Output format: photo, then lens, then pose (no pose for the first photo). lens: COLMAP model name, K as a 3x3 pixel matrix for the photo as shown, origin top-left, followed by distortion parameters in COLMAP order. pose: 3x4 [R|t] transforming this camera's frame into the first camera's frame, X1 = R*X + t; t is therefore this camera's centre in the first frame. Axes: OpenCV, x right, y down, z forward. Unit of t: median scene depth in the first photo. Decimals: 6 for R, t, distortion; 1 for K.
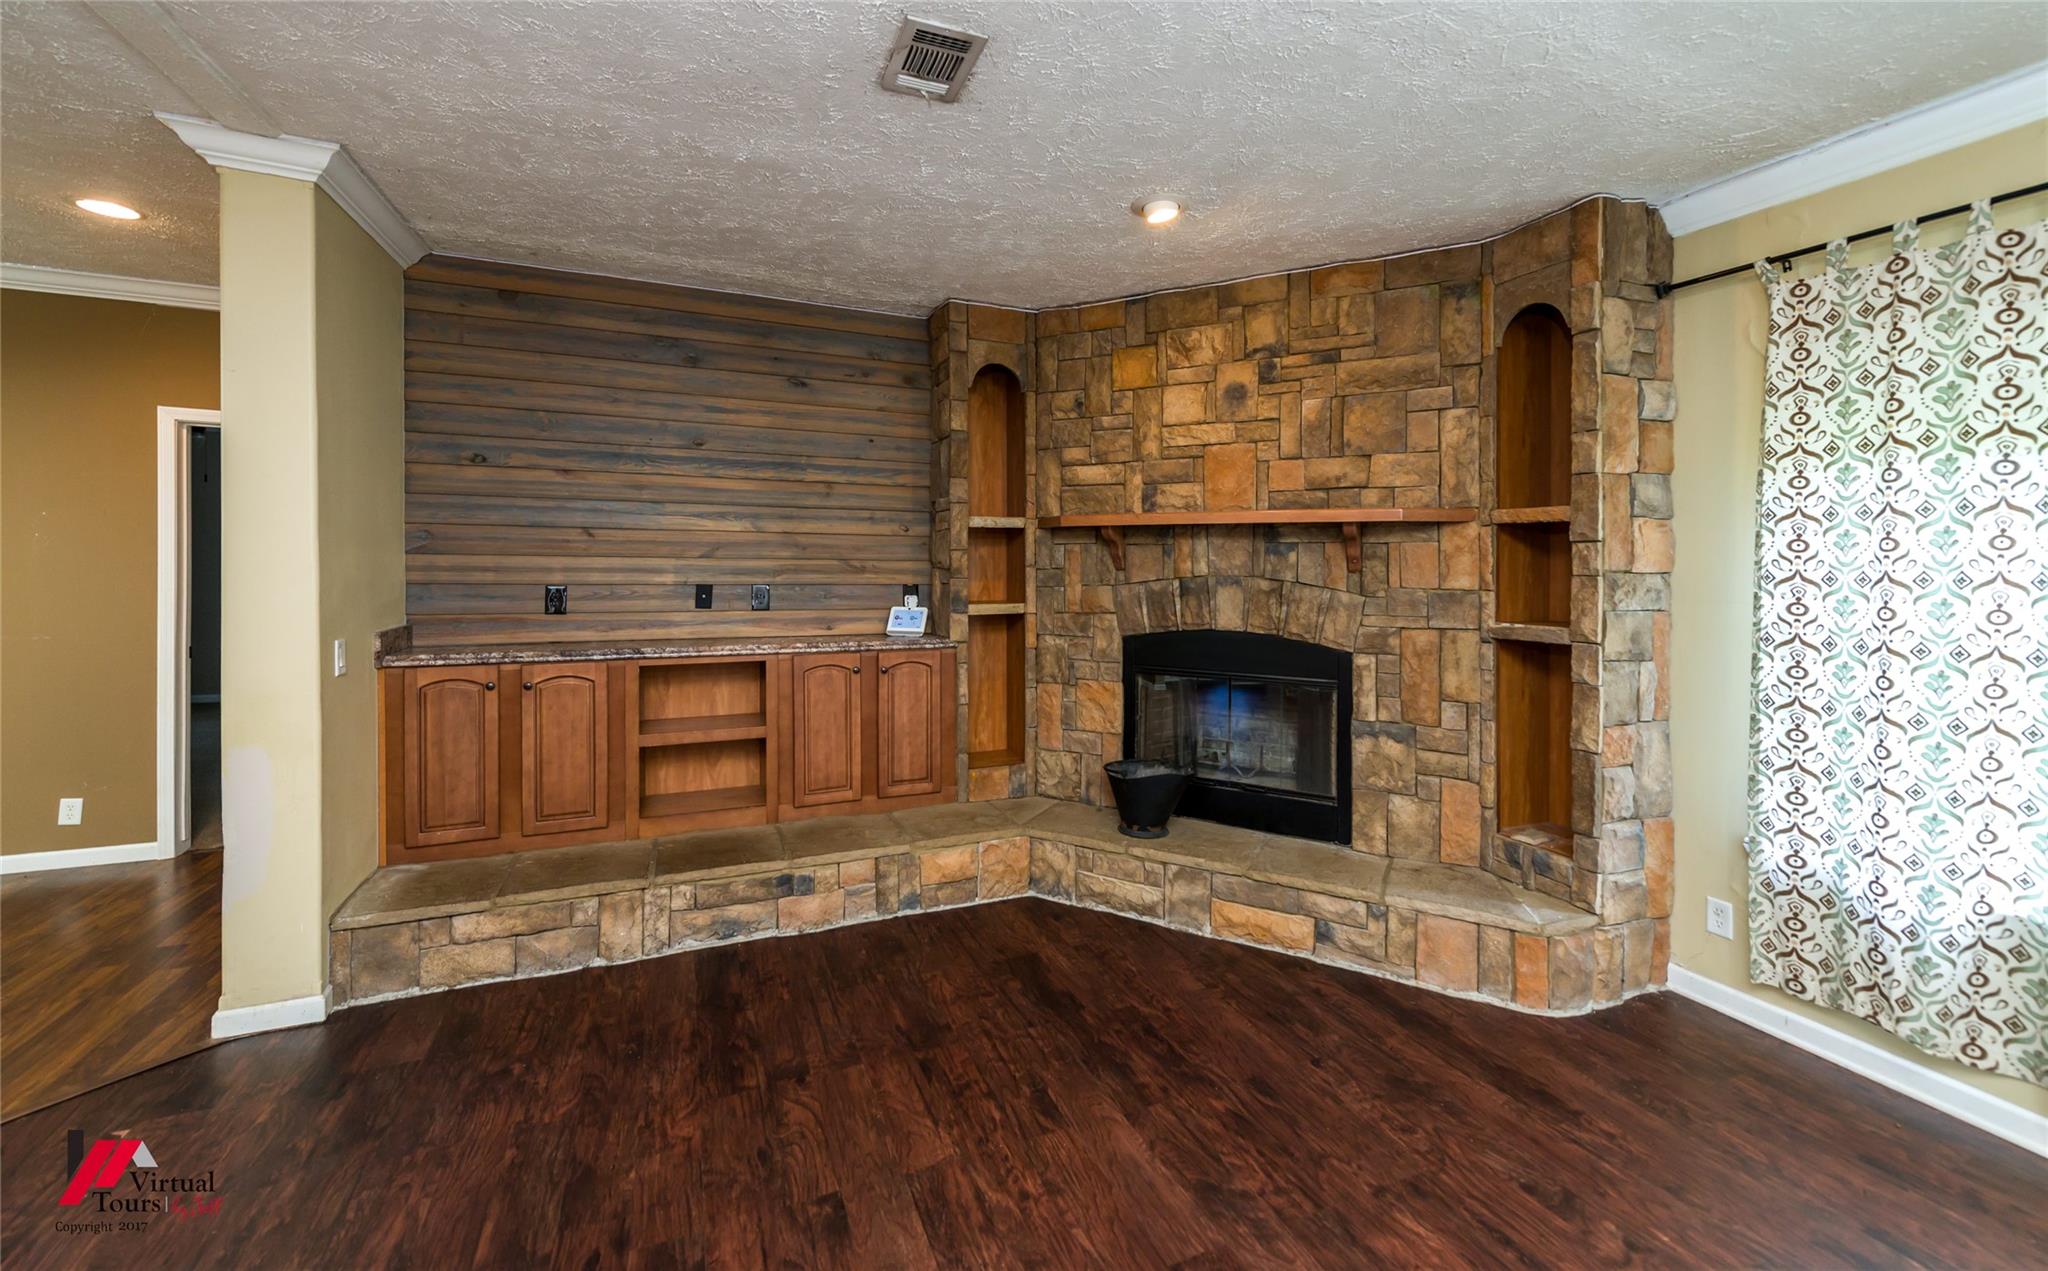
lens RADIAL K [[788.6, 0, 1026.6], [0, 788.6, 568.0], [0, 0, 1]] dist [-0.002102, -0.000744]
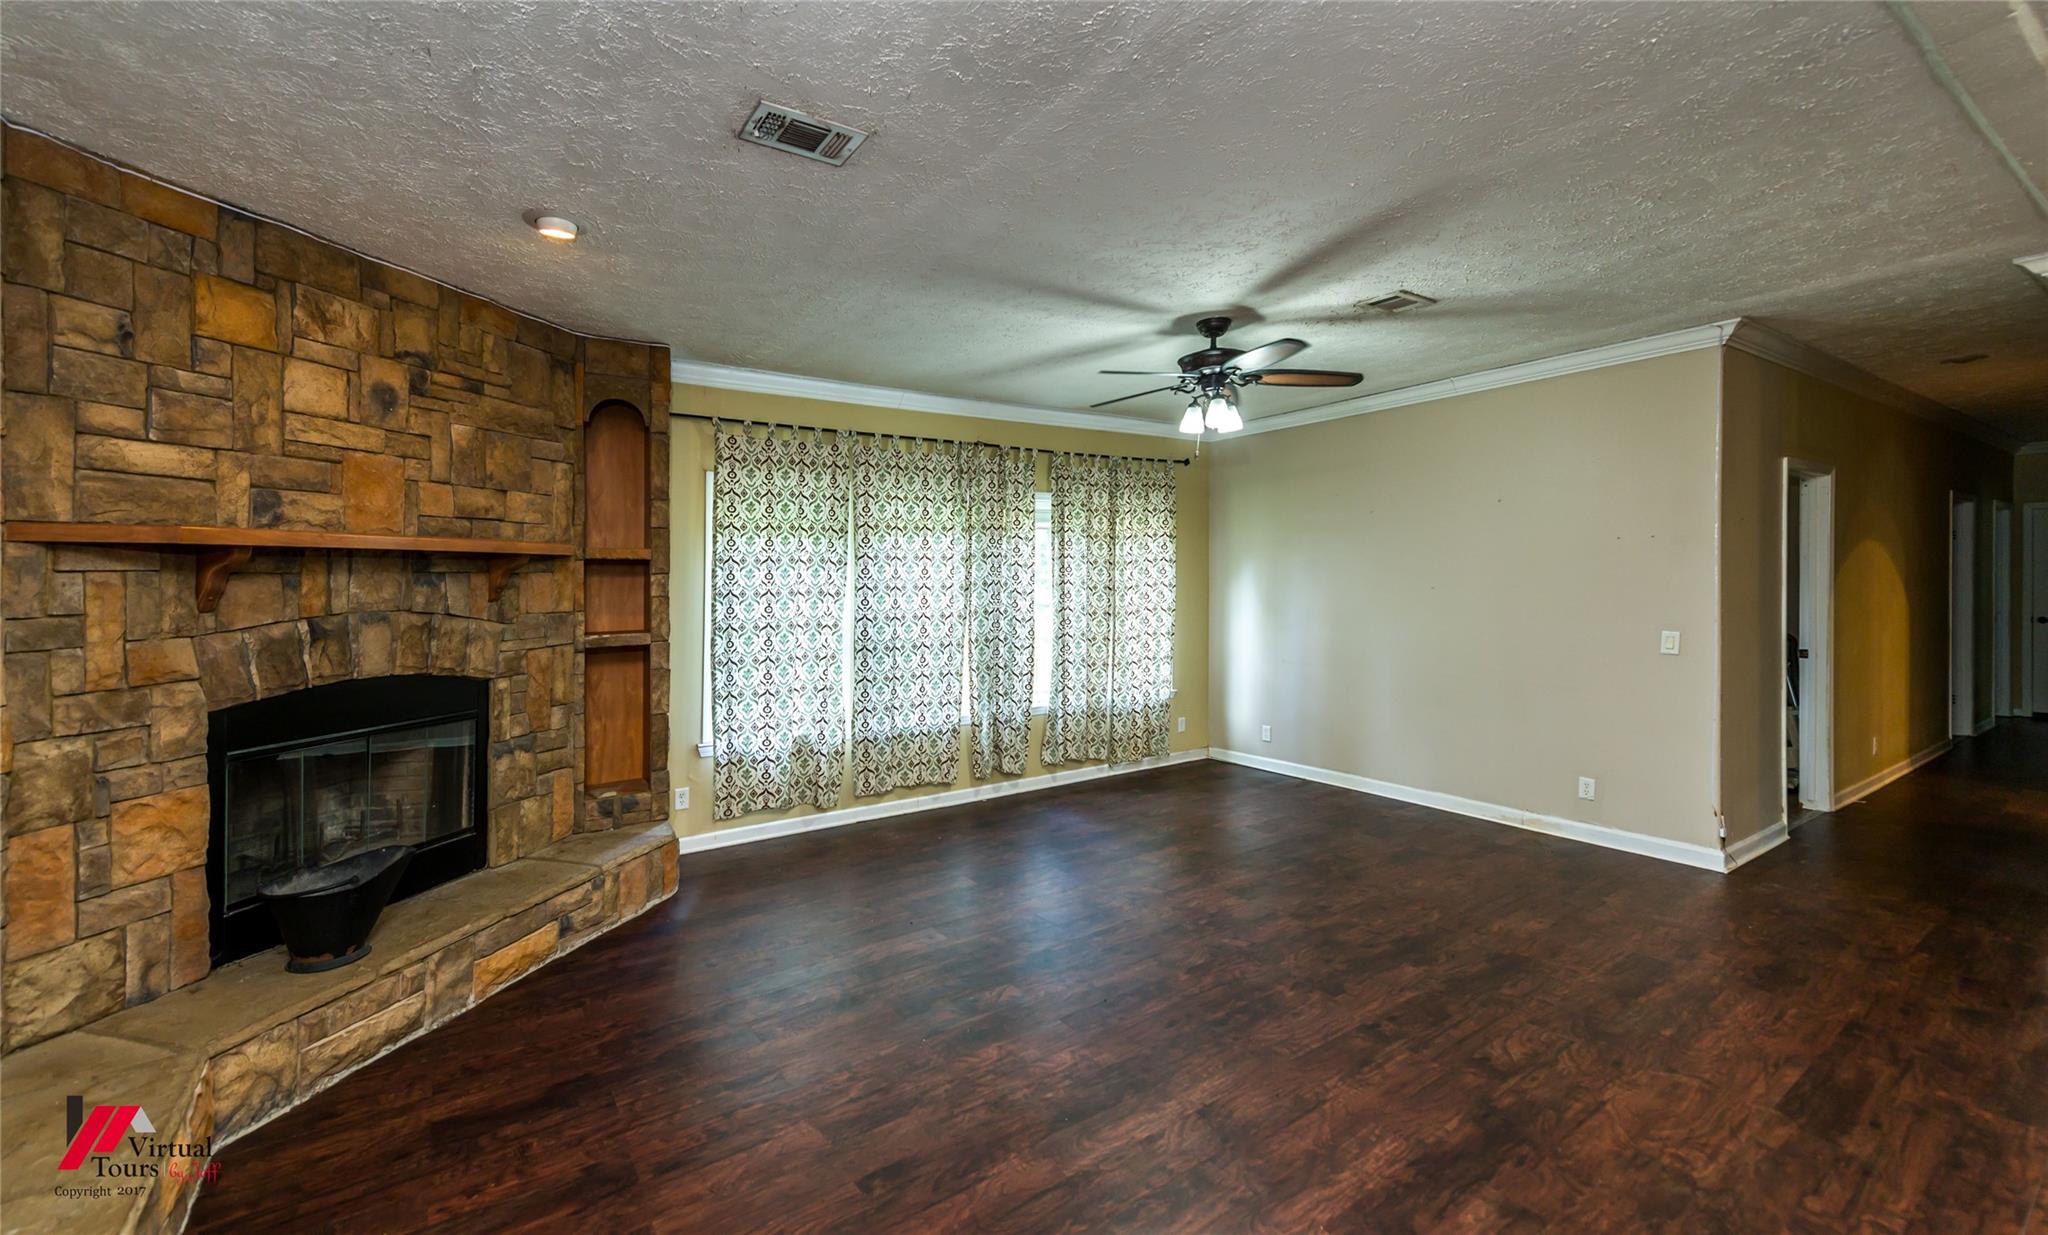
lens RADIAL K [[815.2, 0, 947.4], [0, 815.2, 607.0], [0, 0, 1]] dist [0.003051, -0.000436]
pose [[-0.149582, -0.039344, 0.987966, -0.717788], [0.020317, 0.998875, 0.042854, -0.020453], [-0.988541, 0.026483, -0.148615, 0.551023]]
